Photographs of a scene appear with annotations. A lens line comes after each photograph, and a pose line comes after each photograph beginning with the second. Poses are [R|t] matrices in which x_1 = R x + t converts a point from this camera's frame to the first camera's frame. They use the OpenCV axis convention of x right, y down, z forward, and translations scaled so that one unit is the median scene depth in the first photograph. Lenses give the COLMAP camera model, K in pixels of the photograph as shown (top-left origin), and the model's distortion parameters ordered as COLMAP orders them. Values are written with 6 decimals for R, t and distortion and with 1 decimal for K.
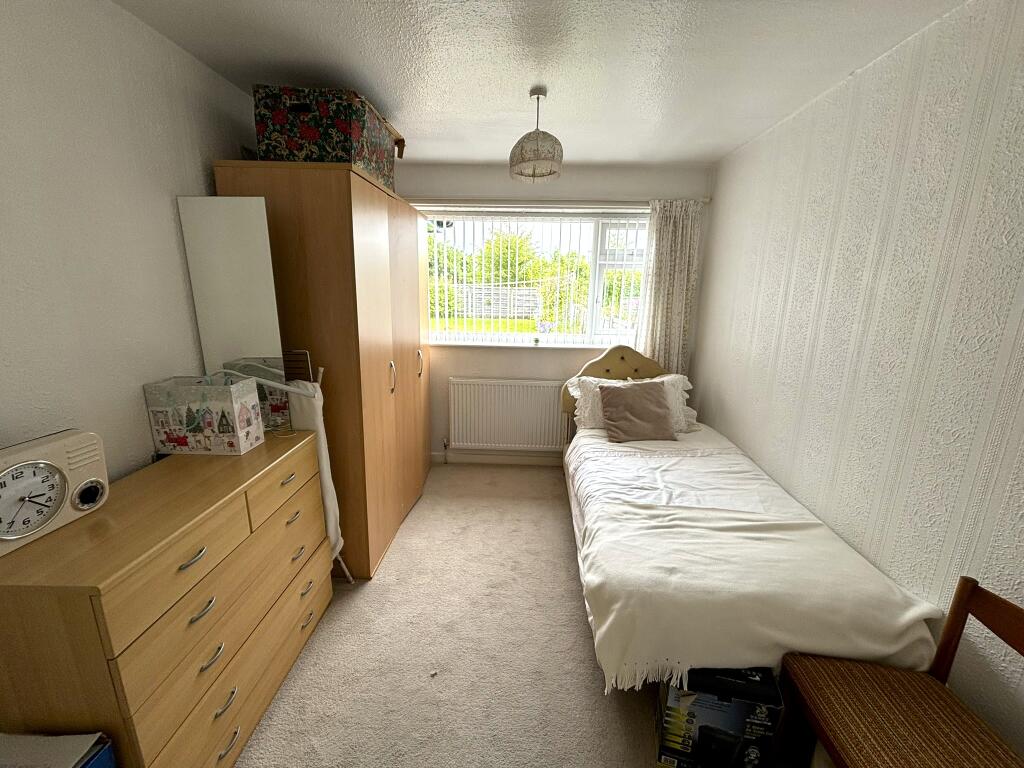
lens RADIAL K [[412.6, 0, 512.0], [0, 412.6, 384.0], [0, 0, 1]] dist [0.003433, 0.000282]
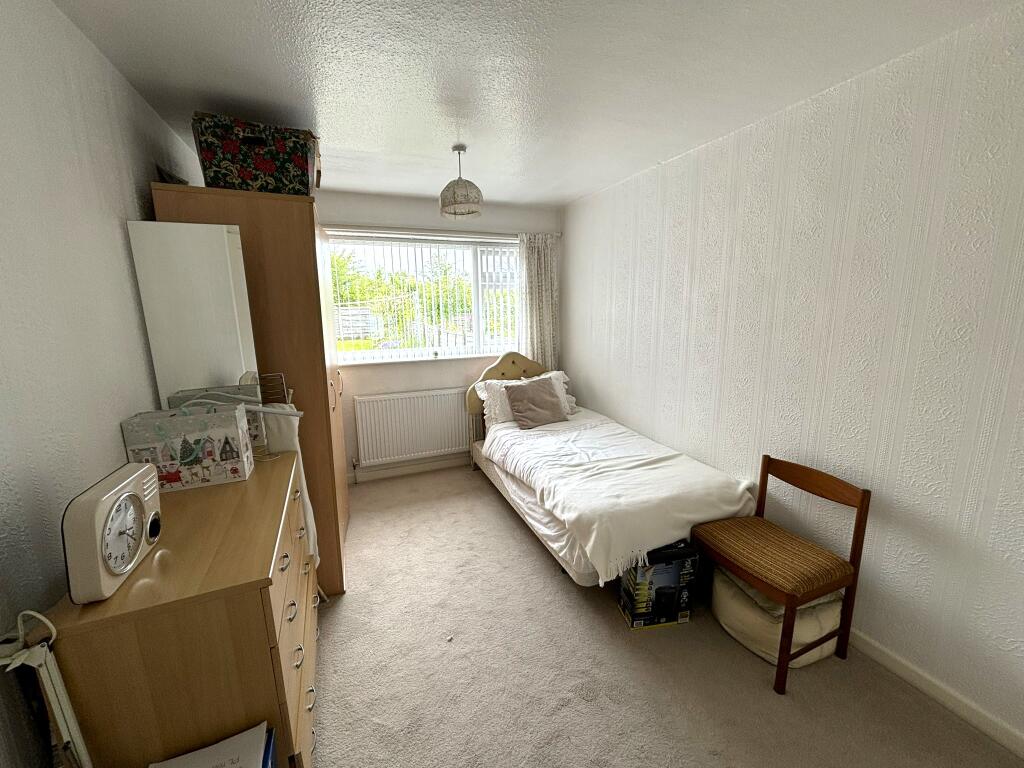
lens RADIAL K [[405.9, 0, 512.0], [0, 405.9, 384.0], [0, 0, 1]] dist [0.008805, -0.000125]
pose [[0.913984, -0.109106, 0.390805, -0.341527], [0.124989, 0.992039, -0.015354, 0.030001], [-0.386018, 0.062879, 0.920346, -0.135902]]
